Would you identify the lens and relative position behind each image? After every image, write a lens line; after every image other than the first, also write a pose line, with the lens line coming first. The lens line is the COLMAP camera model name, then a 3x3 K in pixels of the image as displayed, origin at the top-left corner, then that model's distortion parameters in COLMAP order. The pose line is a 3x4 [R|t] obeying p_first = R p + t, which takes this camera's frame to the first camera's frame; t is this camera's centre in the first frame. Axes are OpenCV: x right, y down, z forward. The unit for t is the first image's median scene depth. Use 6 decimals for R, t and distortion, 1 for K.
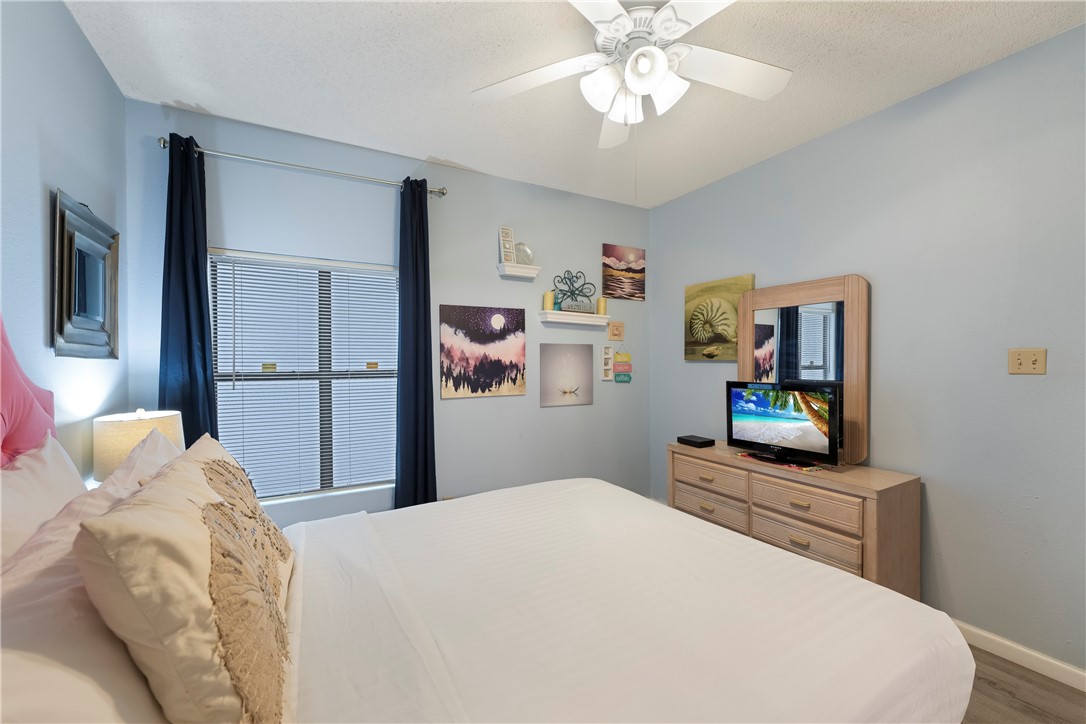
lens RADIAL K [[443.6, 0, 549.0], [0, 443.6, 362.0], [0, 0, 1]] dist [0.008716, -0.002517]
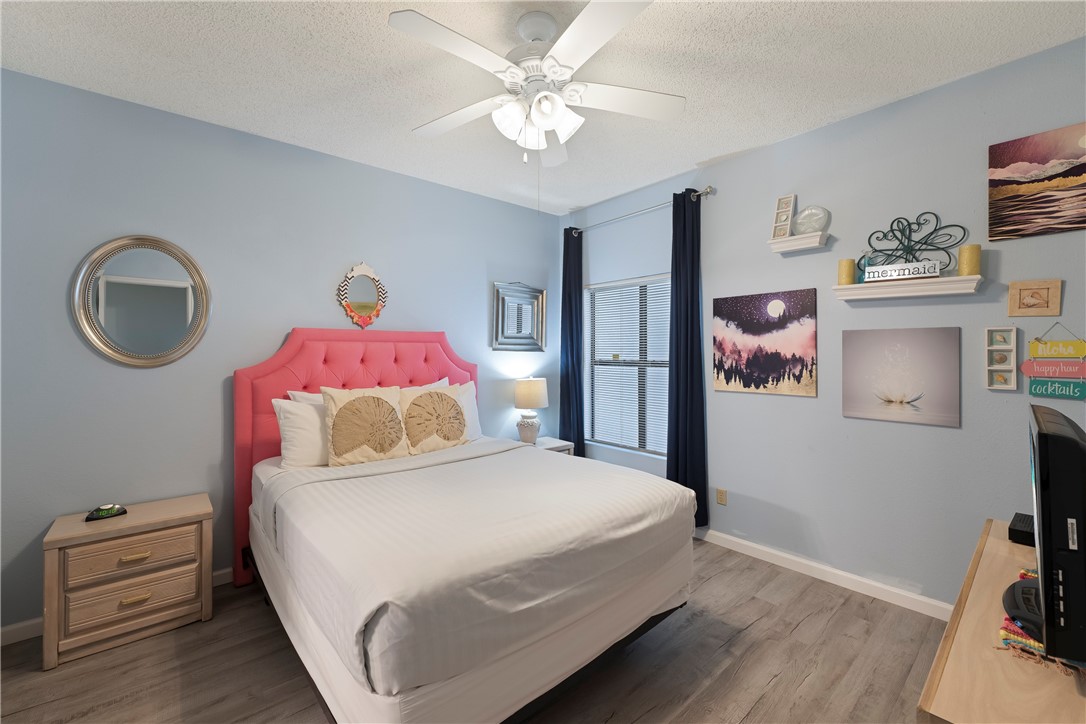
lens RADIAL K [[443.6, 0, 544.1], [0, 443.6, 351.1], [0, 0, 1]] dist [0.008716, -0.002517]
pose [[0.197528, -0.000853, -0.980297, 0.642665], [-0.007475, 0.999969, -0.002376, -0.002248], [0.980269, 0.007797, 0.197515, 0.382920]]
